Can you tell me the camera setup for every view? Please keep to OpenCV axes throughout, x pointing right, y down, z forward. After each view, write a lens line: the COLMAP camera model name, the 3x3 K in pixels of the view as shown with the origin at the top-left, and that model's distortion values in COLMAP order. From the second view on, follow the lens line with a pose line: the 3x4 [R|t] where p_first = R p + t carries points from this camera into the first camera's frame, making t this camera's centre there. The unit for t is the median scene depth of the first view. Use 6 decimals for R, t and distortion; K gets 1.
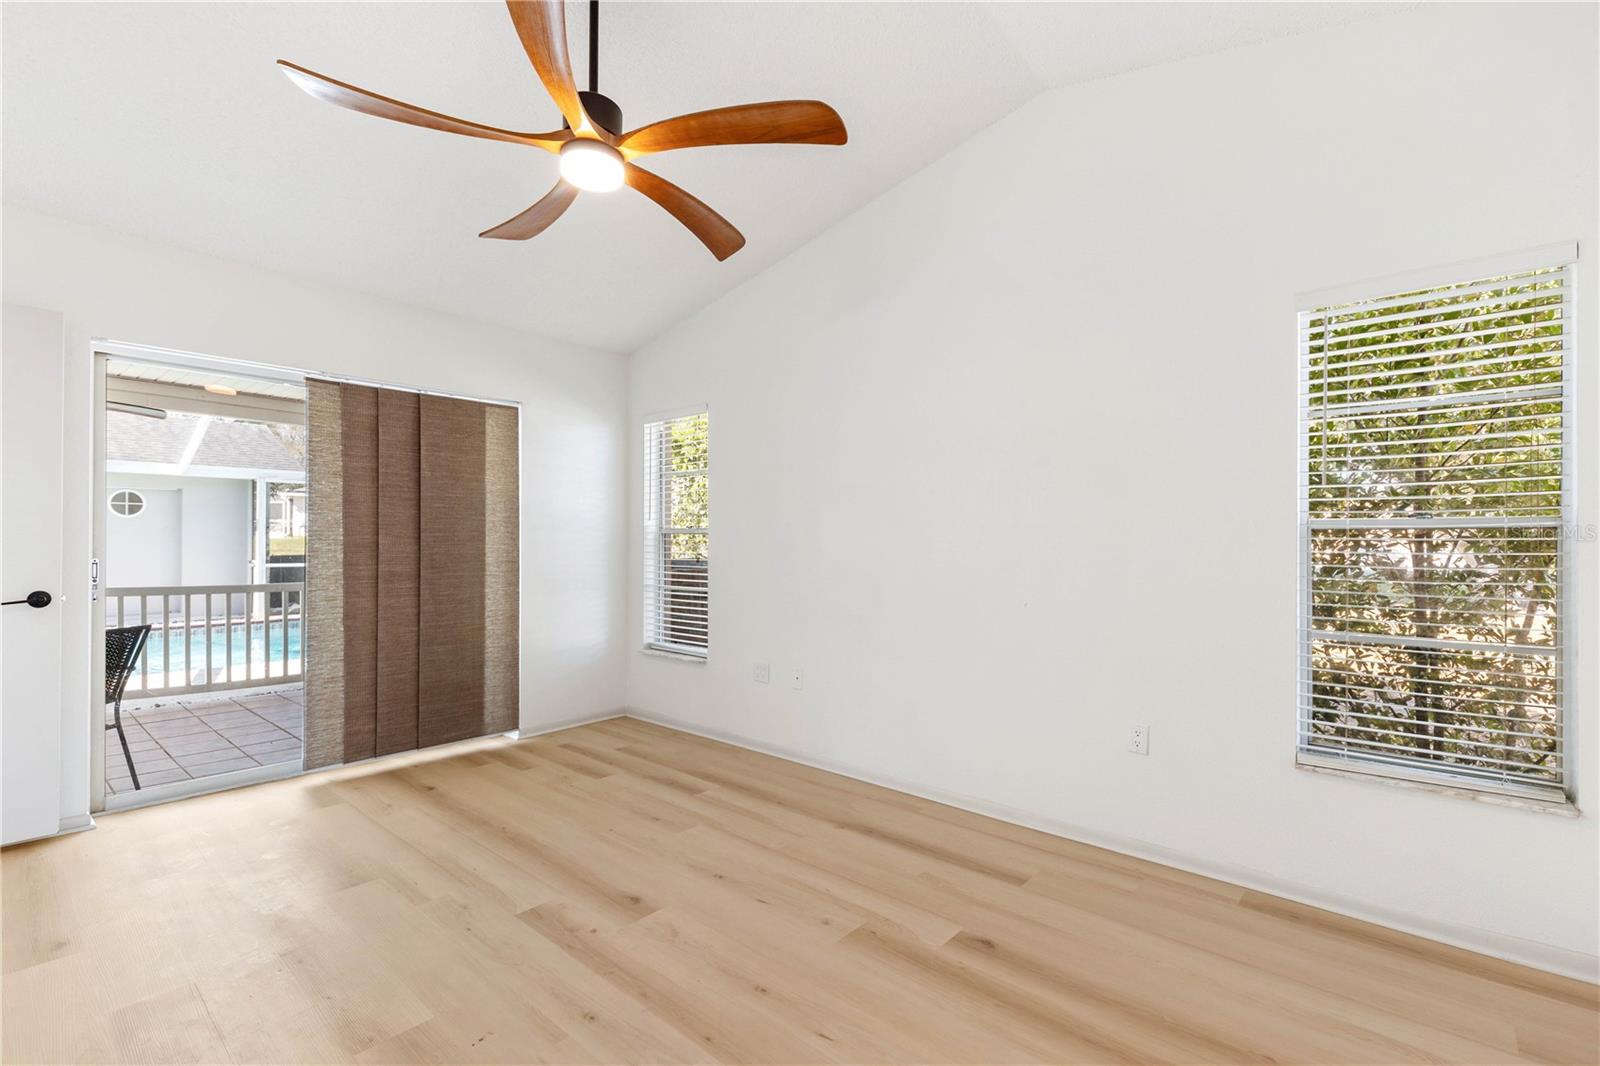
lens RADIAL K [[718.1, 0, 806.0], [0, 718.1, 537.7], [0, 0, 1]] dist [0.013037, -0.000025]
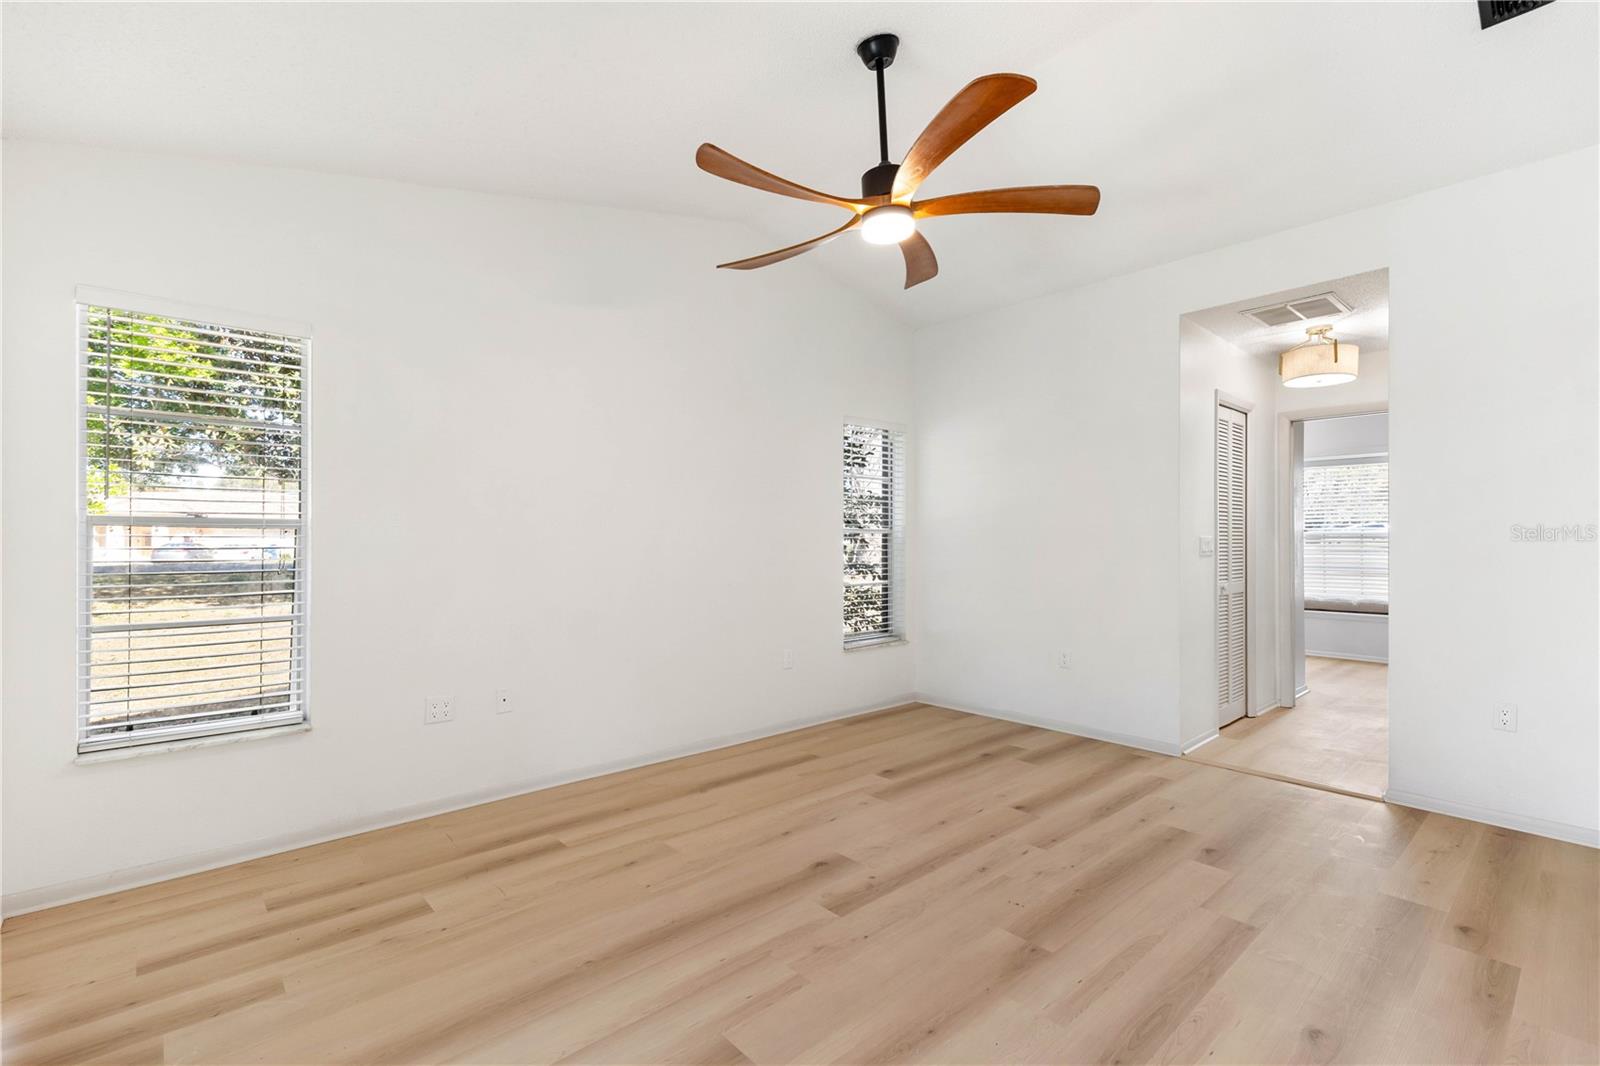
lens RADIAL K [[718.1, 0, 806.2], [0, 718.1, 535.5], [0, 0, 1]] dist [0.013037, -0.000025]
pose [[0.117001, 0.001227, 0.993131, -1.204470], [-0.006375, 0.999980, -0.000484, -0.001594], [-0.993111, -0.006275, 0.117007, 0.806376]]
